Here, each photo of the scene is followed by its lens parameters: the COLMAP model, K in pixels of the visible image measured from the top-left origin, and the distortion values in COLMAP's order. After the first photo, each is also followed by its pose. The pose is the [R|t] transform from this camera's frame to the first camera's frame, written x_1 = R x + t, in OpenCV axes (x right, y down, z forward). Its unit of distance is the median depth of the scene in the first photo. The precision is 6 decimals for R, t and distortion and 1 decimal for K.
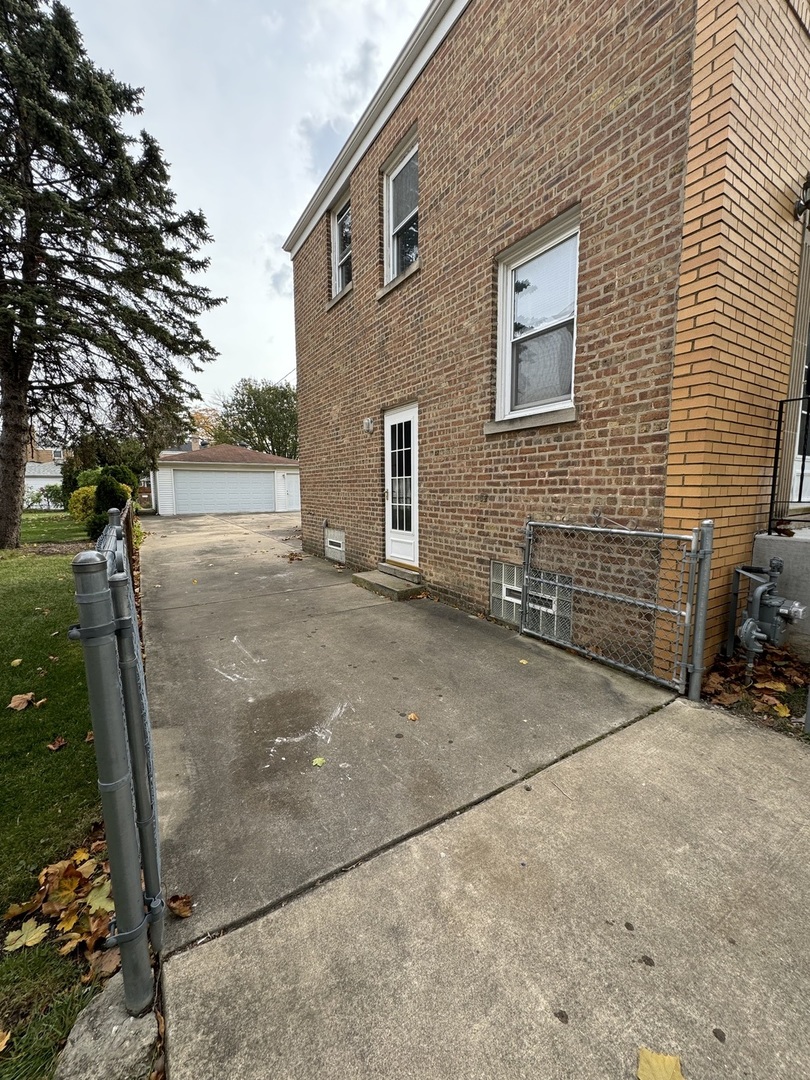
lens RADIAL K [[428.8, 0, 405.9], [0, 428.8, 539.0], [0, 0, 1]] dist [-0.003175, 0.000396]
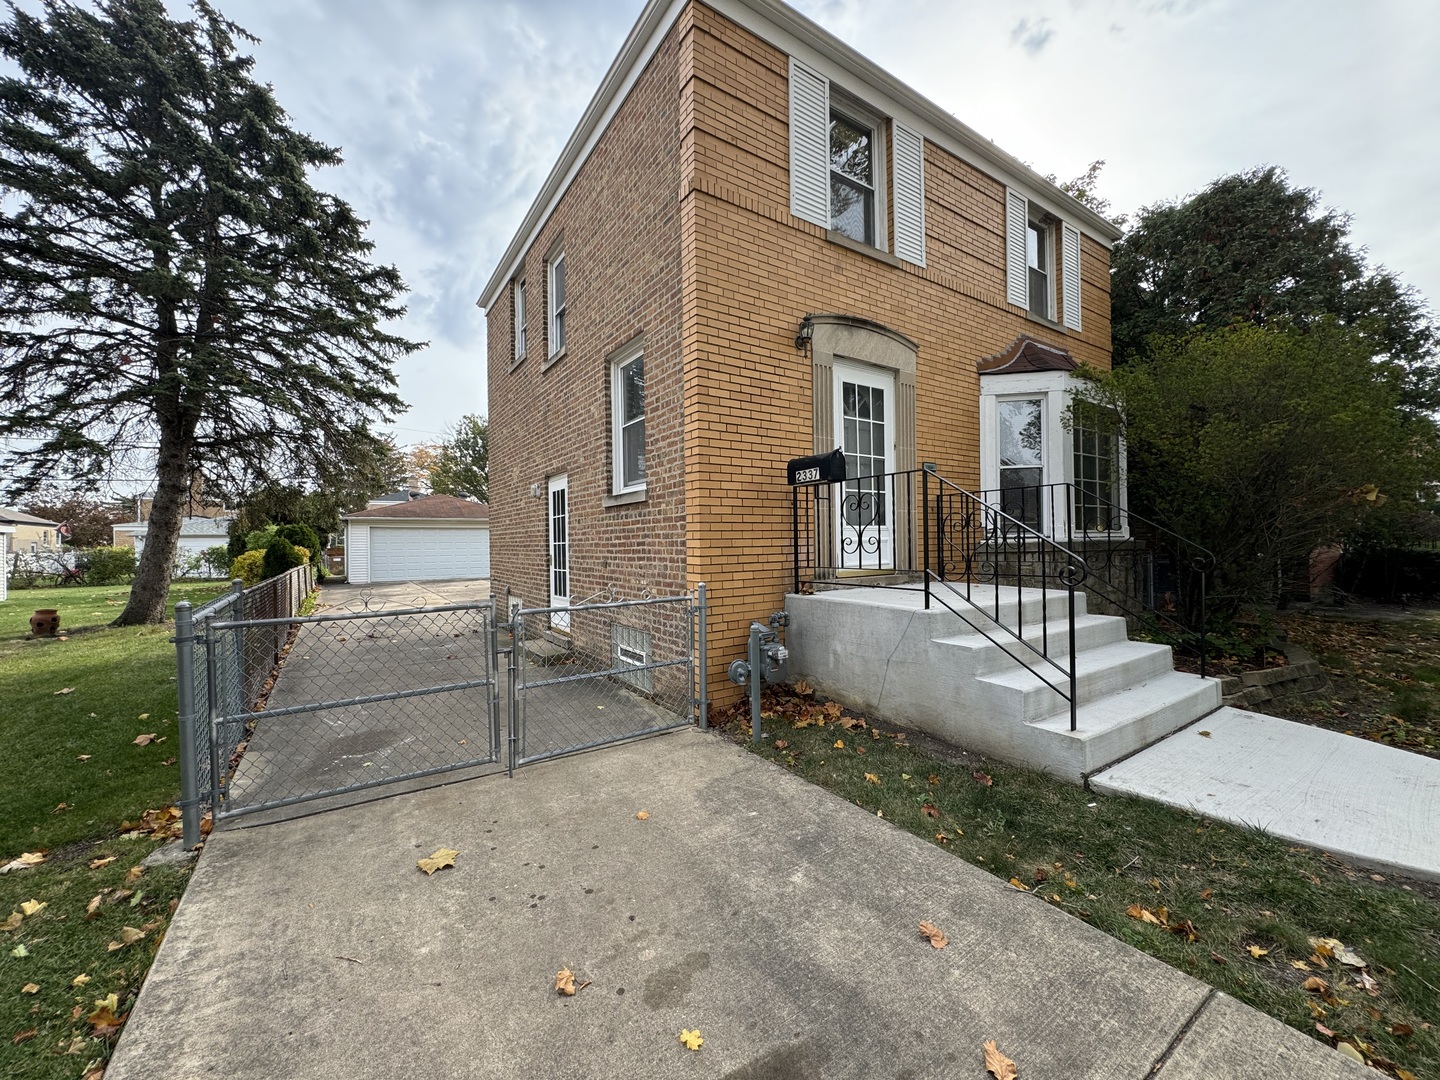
lens RADIAL K [[571.8, 0, 719.5], [0, 571.8, 541.0], [0, 0, 1]] dist [-0.003175, 0.000396]
pose [[0.999500, -0.009609, 0.030114, 0.435891], [0.013230, 0.992386, -0.122450, 0.027419], [-0.028708, 0.122788, 0.992018, -0.456859]]
